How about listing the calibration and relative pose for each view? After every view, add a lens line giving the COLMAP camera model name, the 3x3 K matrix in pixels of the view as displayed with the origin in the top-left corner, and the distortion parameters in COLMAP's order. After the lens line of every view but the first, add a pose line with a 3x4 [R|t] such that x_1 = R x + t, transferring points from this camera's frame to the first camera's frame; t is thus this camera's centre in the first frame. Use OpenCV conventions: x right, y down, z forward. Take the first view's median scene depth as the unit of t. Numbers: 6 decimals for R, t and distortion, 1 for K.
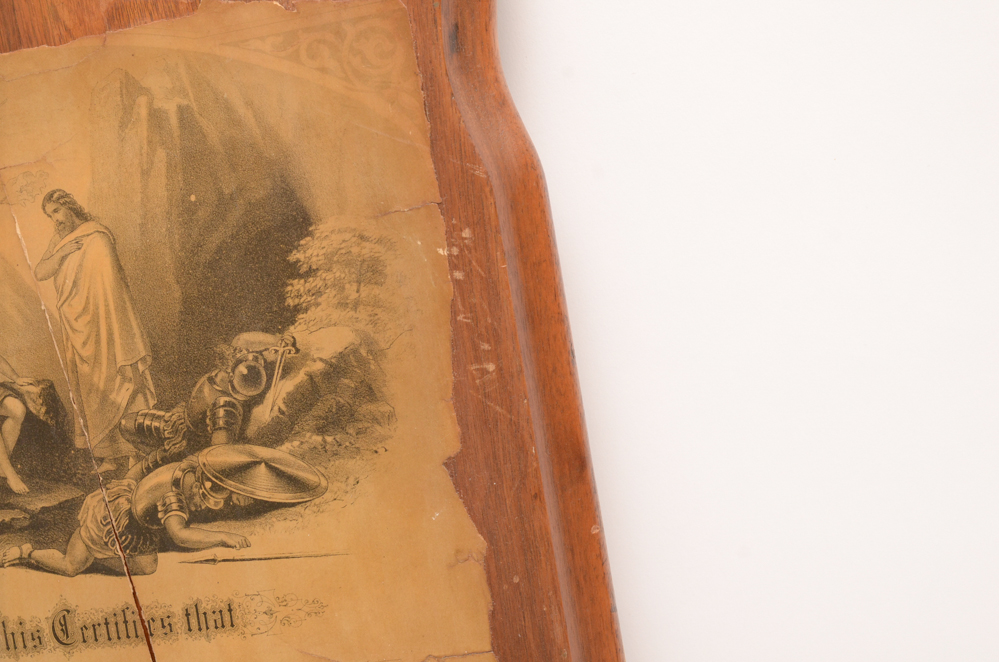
lens RADIAL K [[1938.7, 0, 495.1], [0, 1938.7, 350.1], [0, 0, 1]] dist [0.050724, 0.439346]
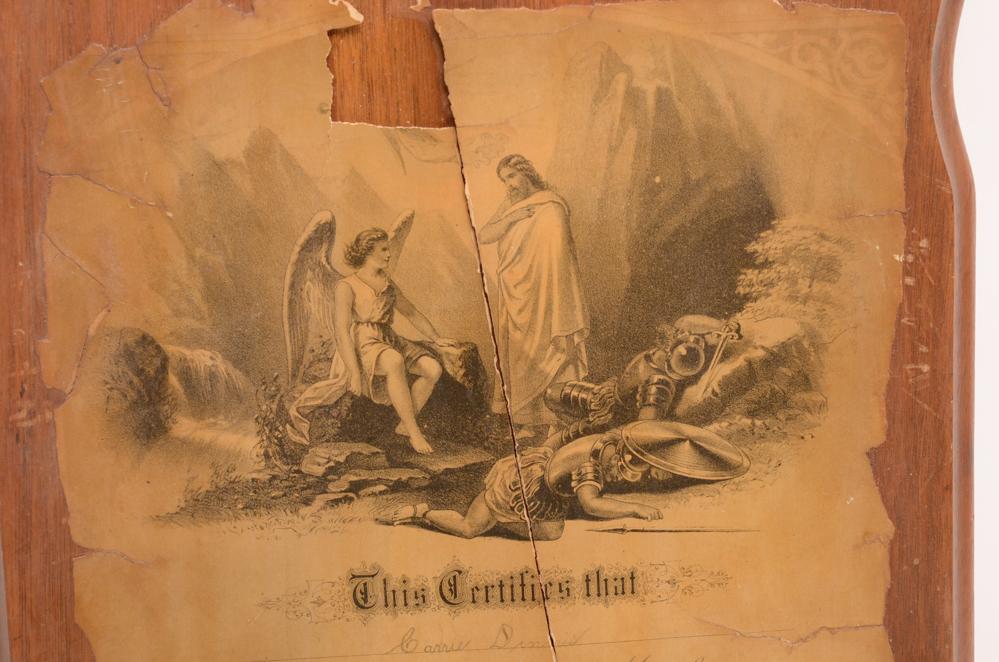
lens RADIAL K [[1938.7, 0, 495.1], [0, 1938.7, 350.1], [0, 0, 1]] dist [0.050724, 0.439346]
pose [[0.924785, 0.058436, 0.375975, -0.598084], [-0.092759, 0.992948, 0.073830, -0.055799], [-0.369009, -0.103152, 0.923684, 0.086363]]
